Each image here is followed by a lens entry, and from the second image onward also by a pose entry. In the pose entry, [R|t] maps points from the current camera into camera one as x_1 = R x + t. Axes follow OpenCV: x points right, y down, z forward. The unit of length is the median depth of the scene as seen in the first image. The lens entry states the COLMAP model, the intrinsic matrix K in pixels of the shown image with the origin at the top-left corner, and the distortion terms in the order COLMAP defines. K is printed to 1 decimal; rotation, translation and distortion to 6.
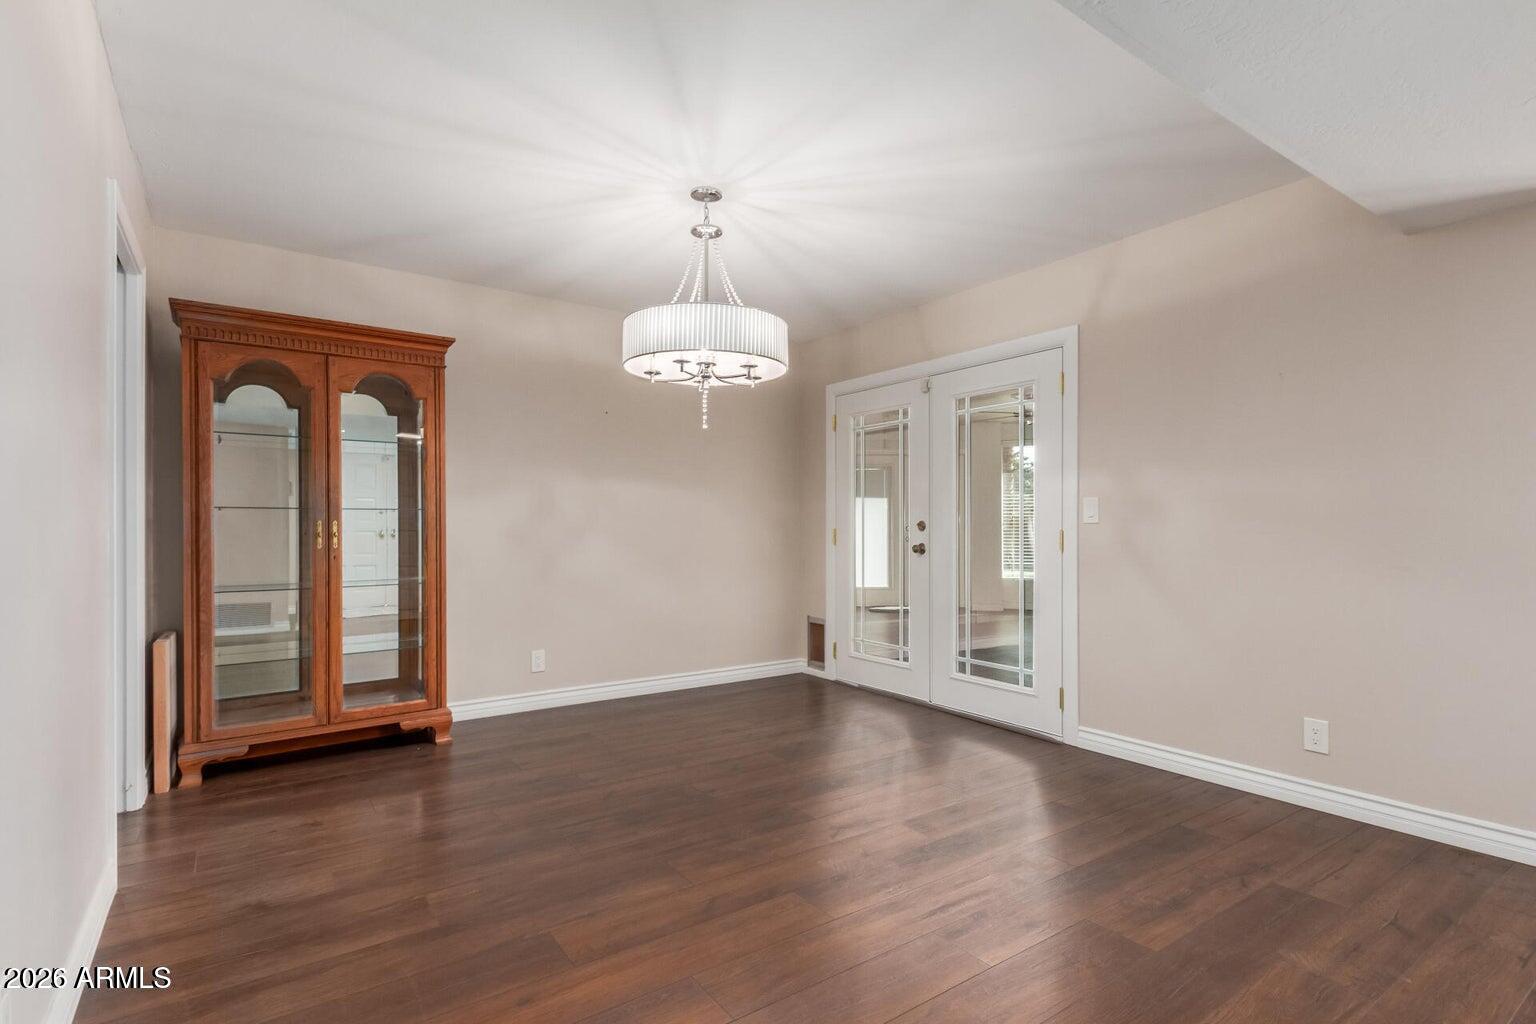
lens RADIAL K [[753.4, 0, 768.1], [0, 753.4, 509.9], [0, 0, 1]] dist [0.011895, -0.000918]
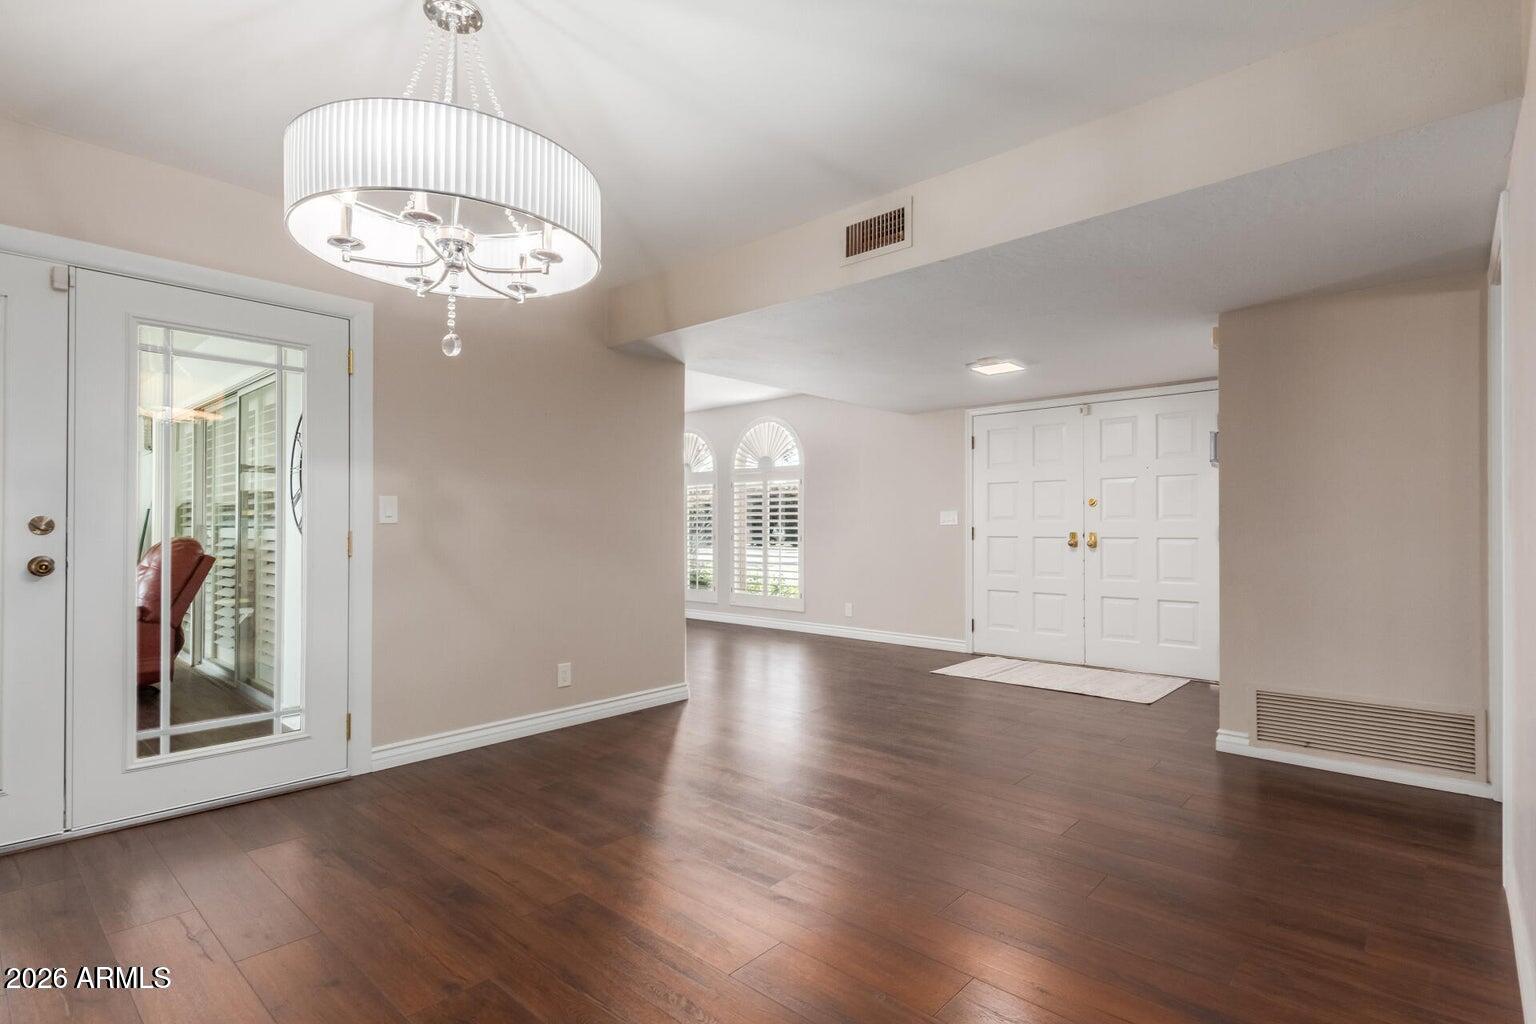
lens RADIAL K [[753.4, 0, 766.7], [0, 753.4, 525.0], [0, 0, 1]] dist [0.011895, -0.000918]
pose [[-0.227946, 0.000789, 0.973673, -0.582086], [-0.024992, 0.999665, -0.006661, 0.013589], [-0.973353, -0.025852, -0.227850, 0.759176]]
